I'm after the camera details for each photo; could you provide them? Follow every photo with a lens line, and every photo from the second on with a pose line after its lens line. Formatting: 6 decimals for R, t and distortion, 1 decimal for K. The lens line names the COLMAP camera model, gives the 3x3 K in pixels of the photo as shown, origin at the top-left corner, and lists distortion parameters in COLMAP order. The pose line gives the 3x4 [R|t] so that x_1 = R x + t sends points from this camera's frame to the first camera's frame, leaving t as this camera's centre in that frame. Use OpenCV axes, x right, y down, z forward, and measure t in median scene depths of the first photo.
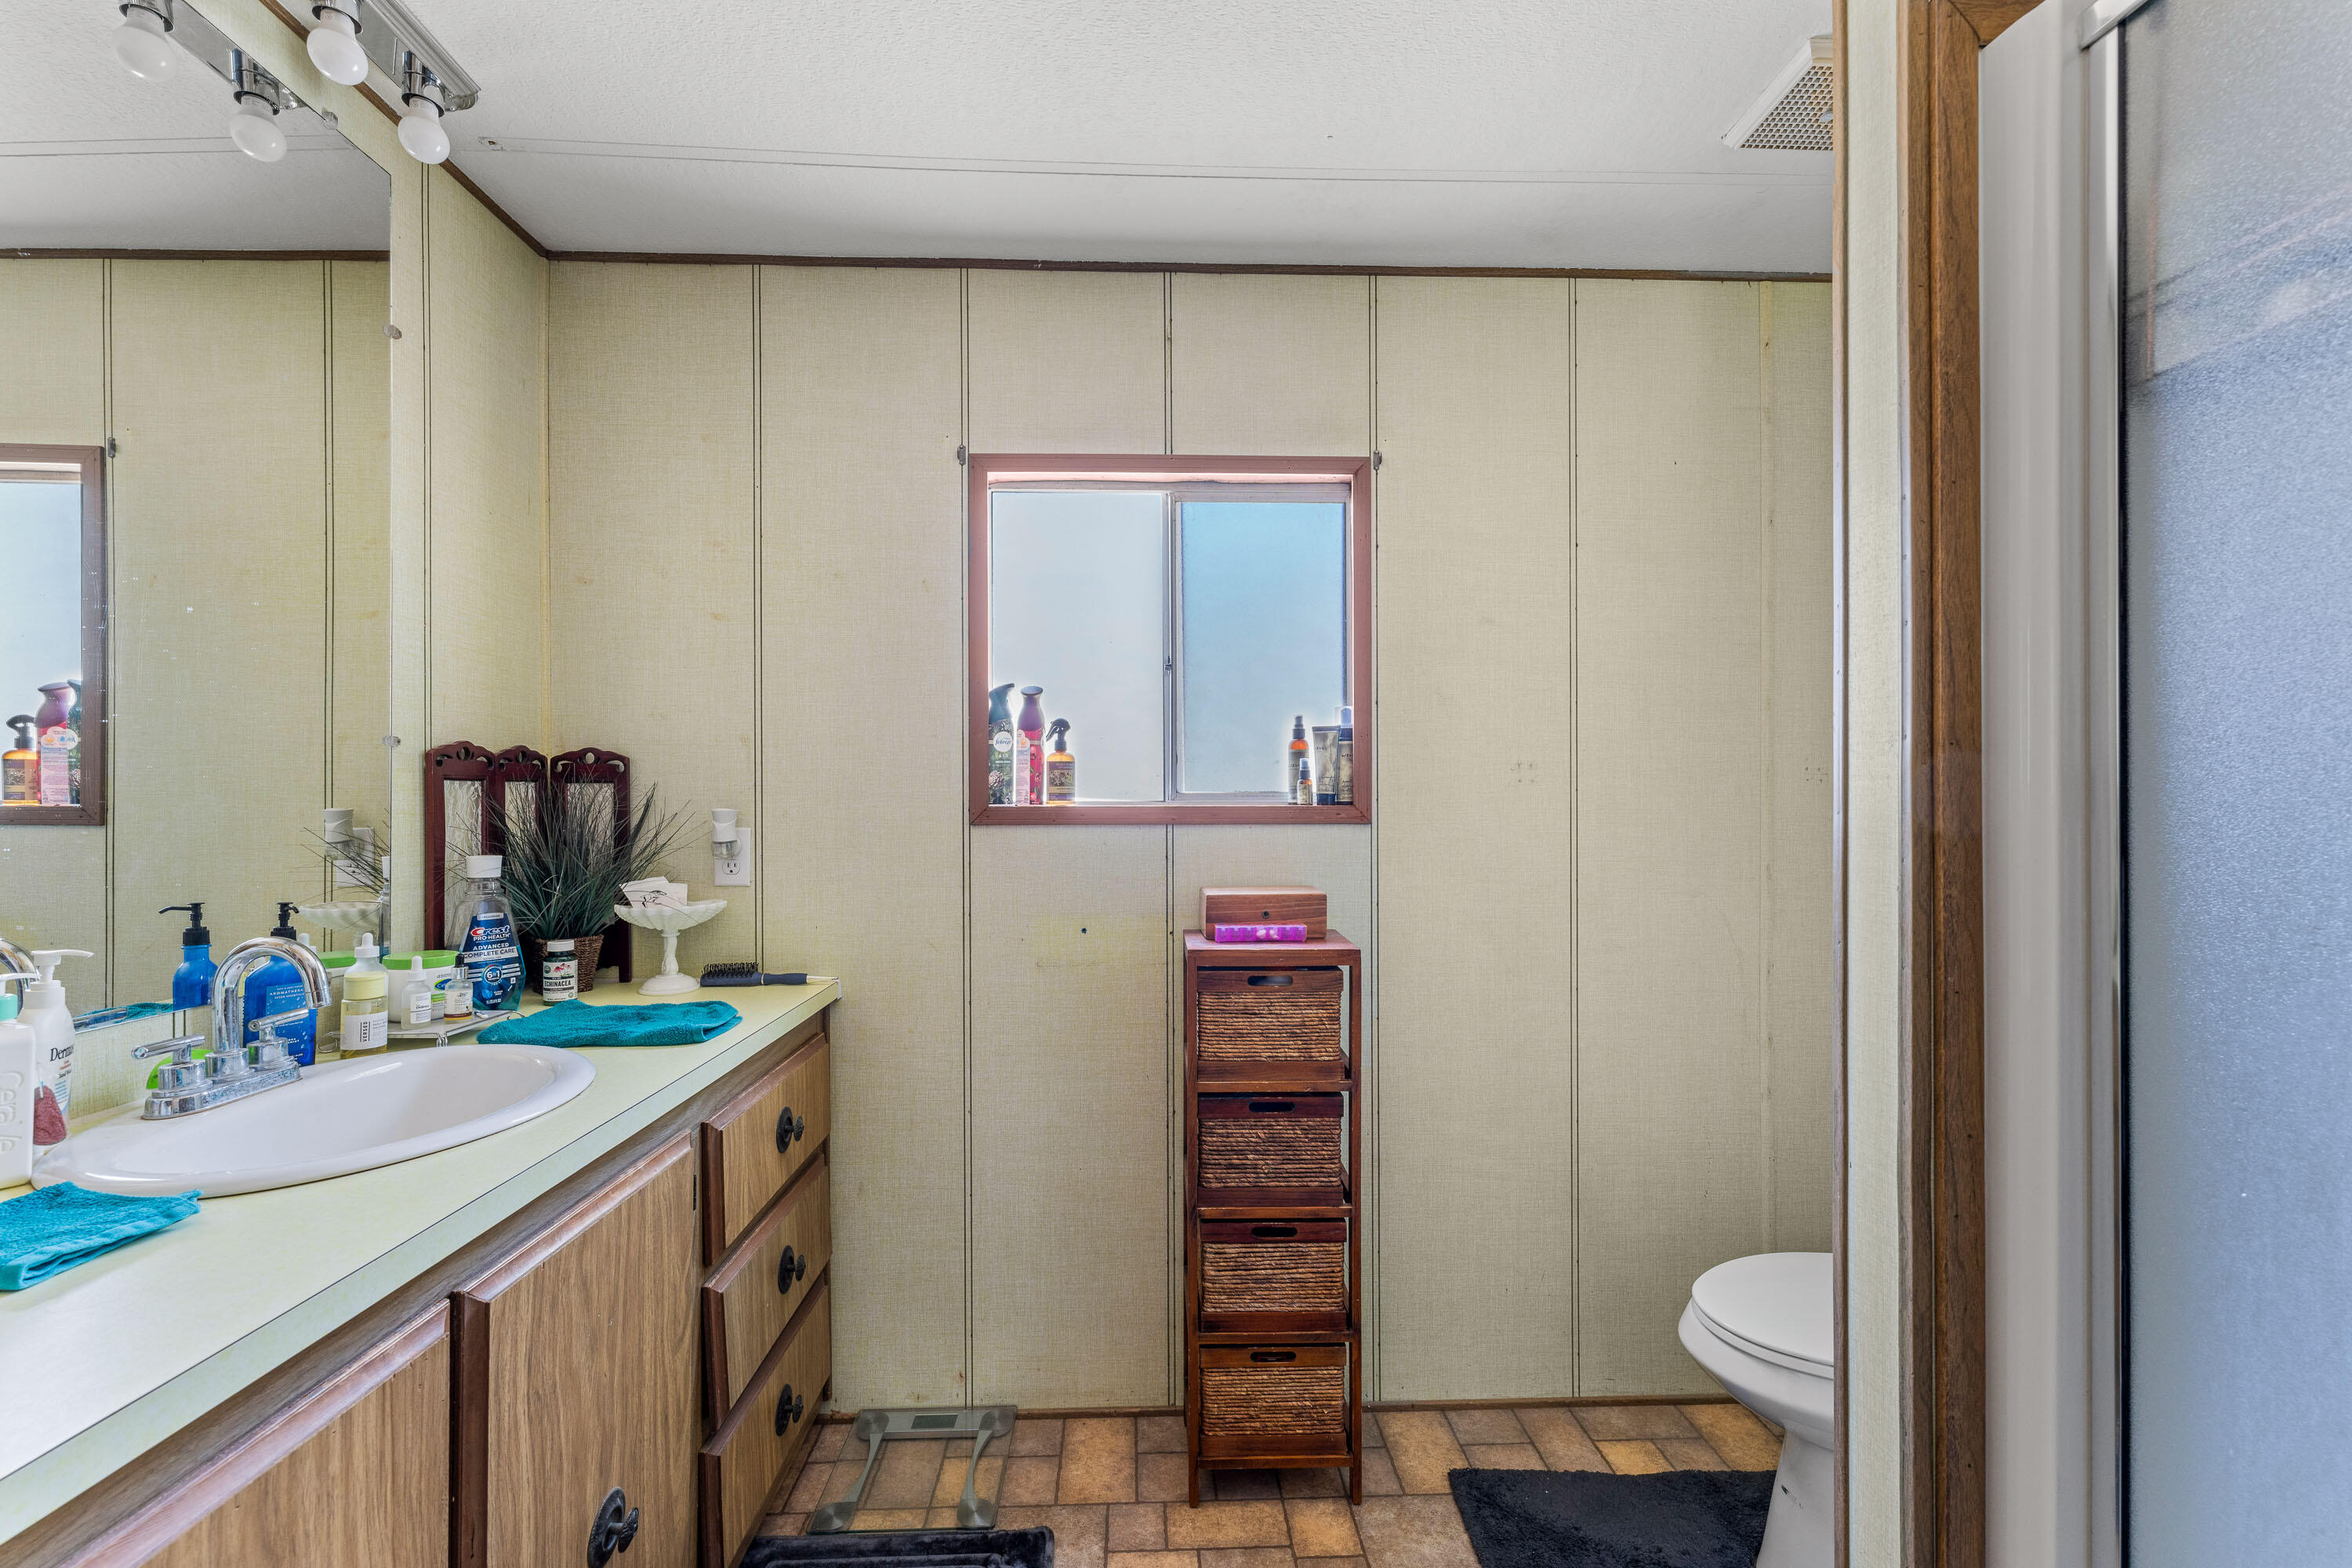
lens RADIAL K [[957.4, 0, 1175.6], [0, 957.4, 792.6], [0, 0, 1]] dist [-0.003644, 0.000205]
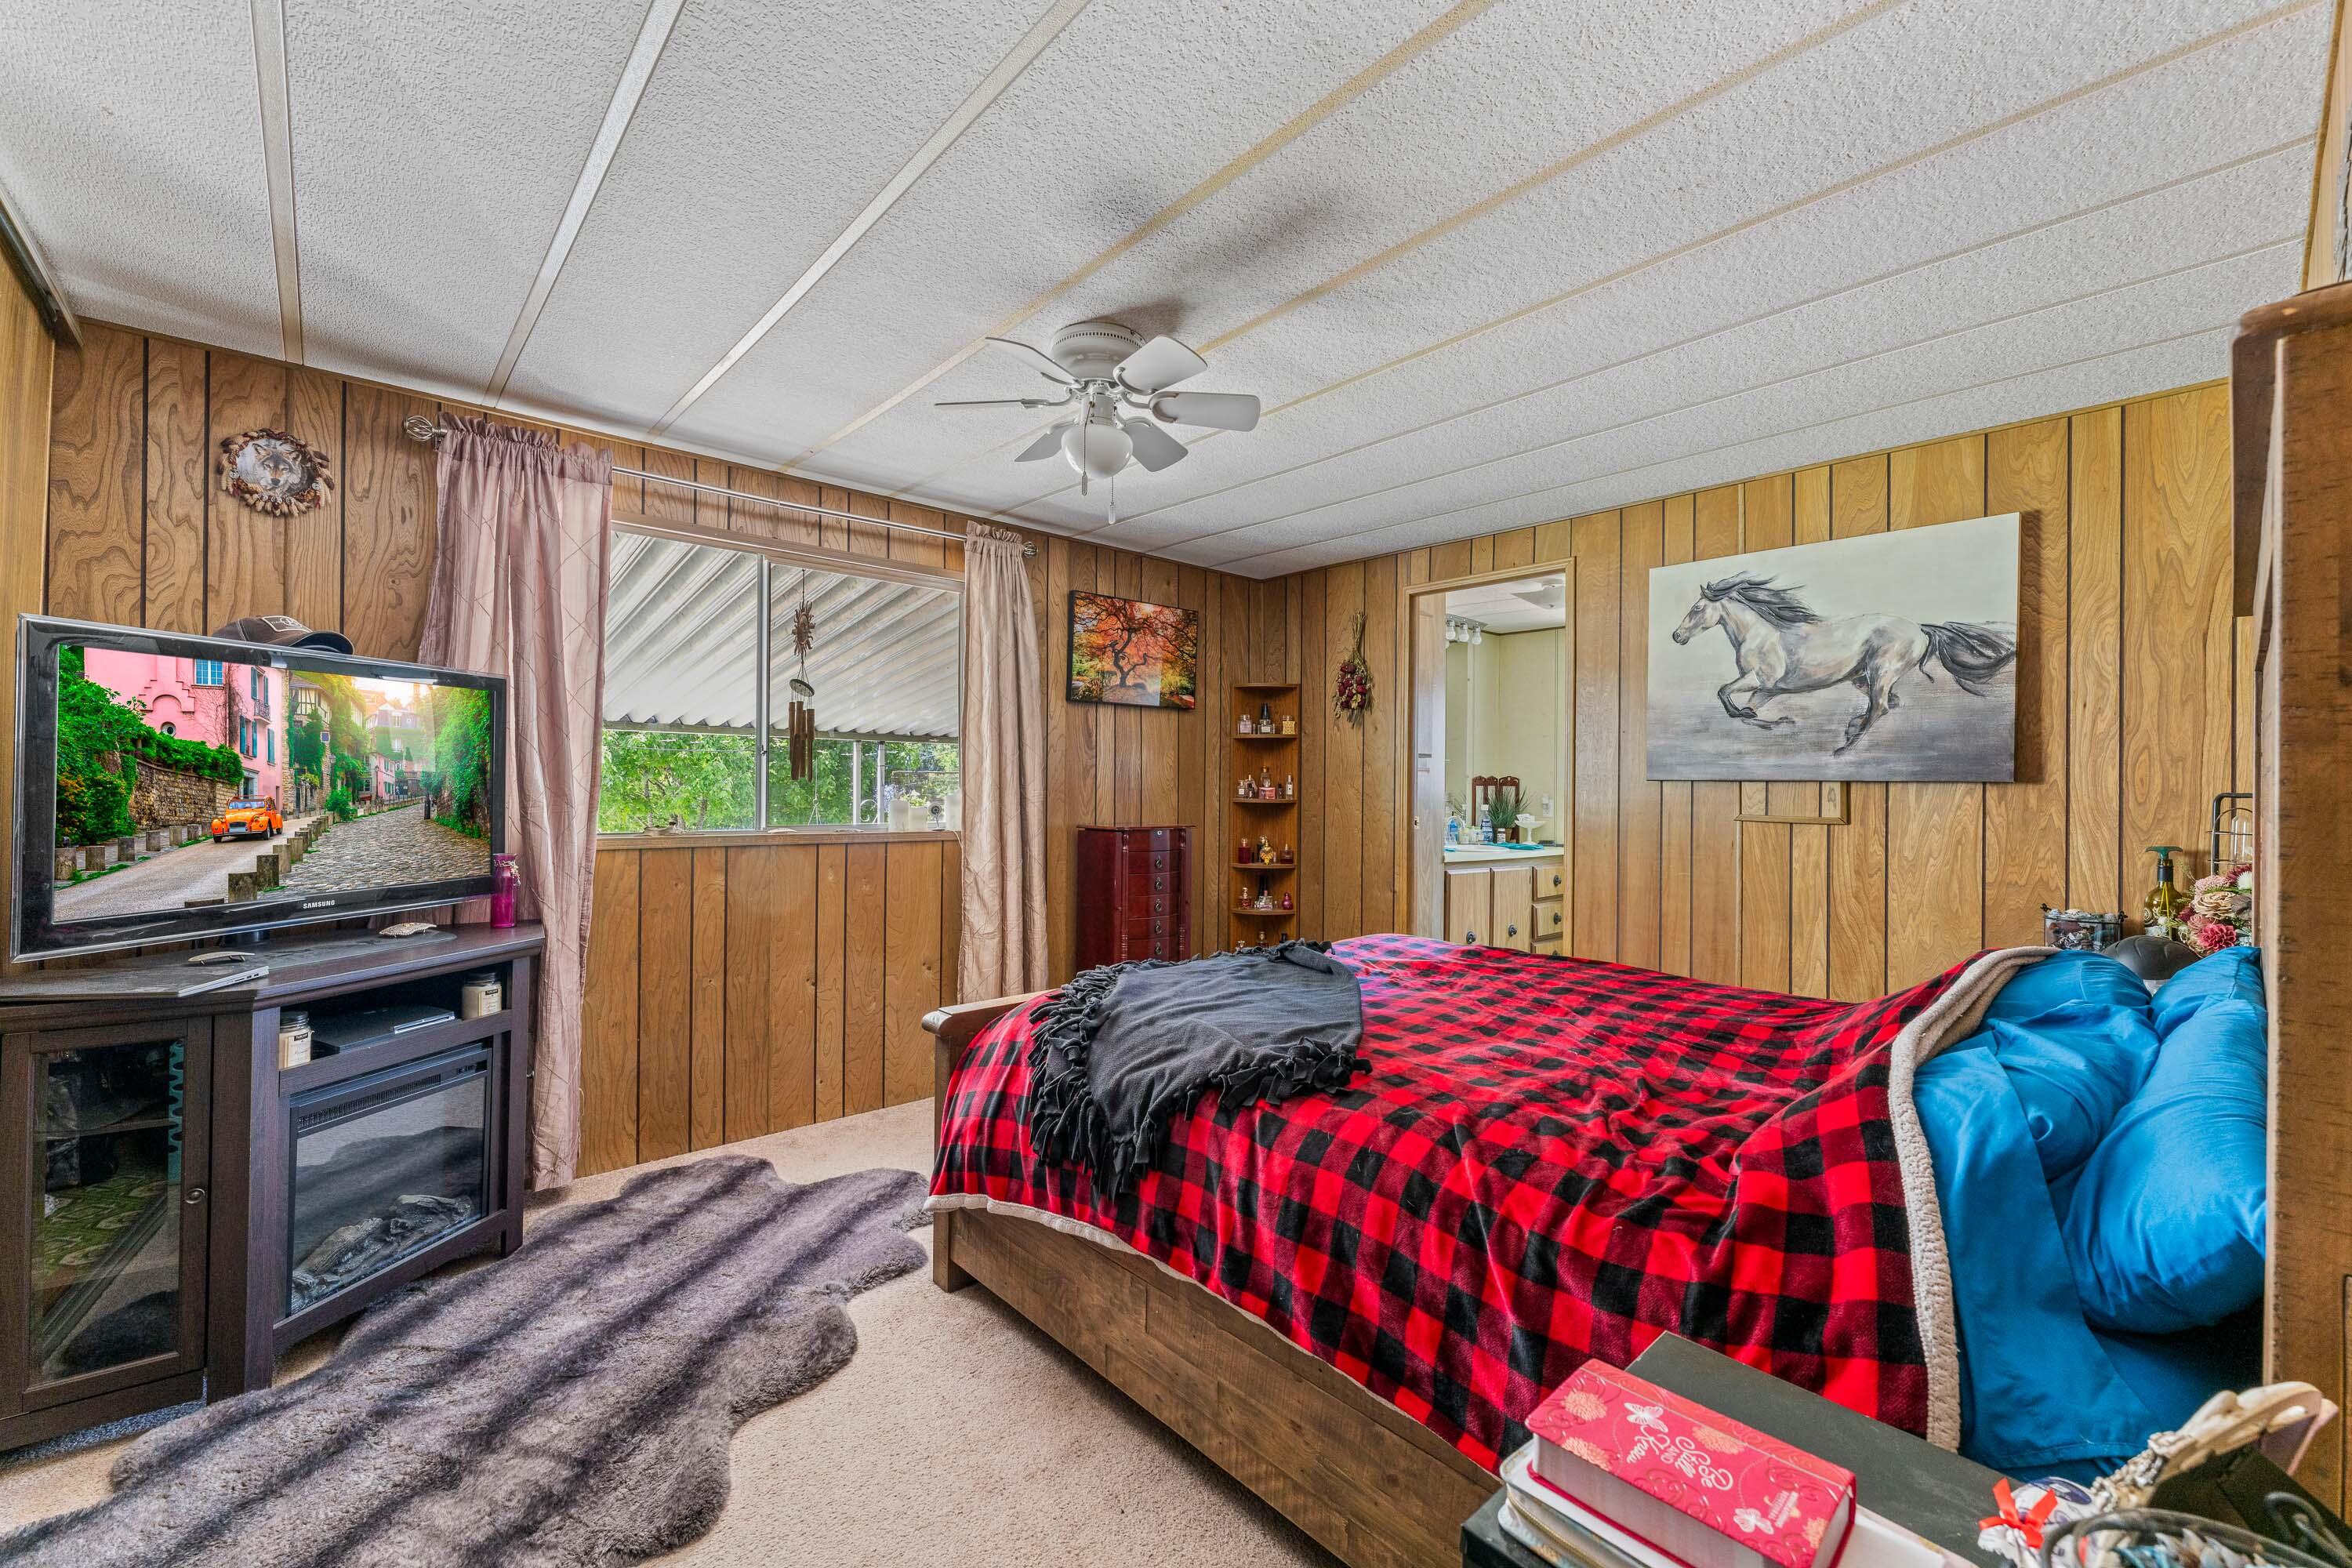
lens RADIAL K [[957.4, 0, 1175.2], [0, 957.4, 784.2], [0, 0, 1]] dist [-0.003644, 0.000205]
pose [[0.642261, 0.006478, -0.766458, 1.410053], [-0.011628, 0.999932, -0.001293, 0.001834], [0.766397, 0.009743, 0.642293, -2.393902]]
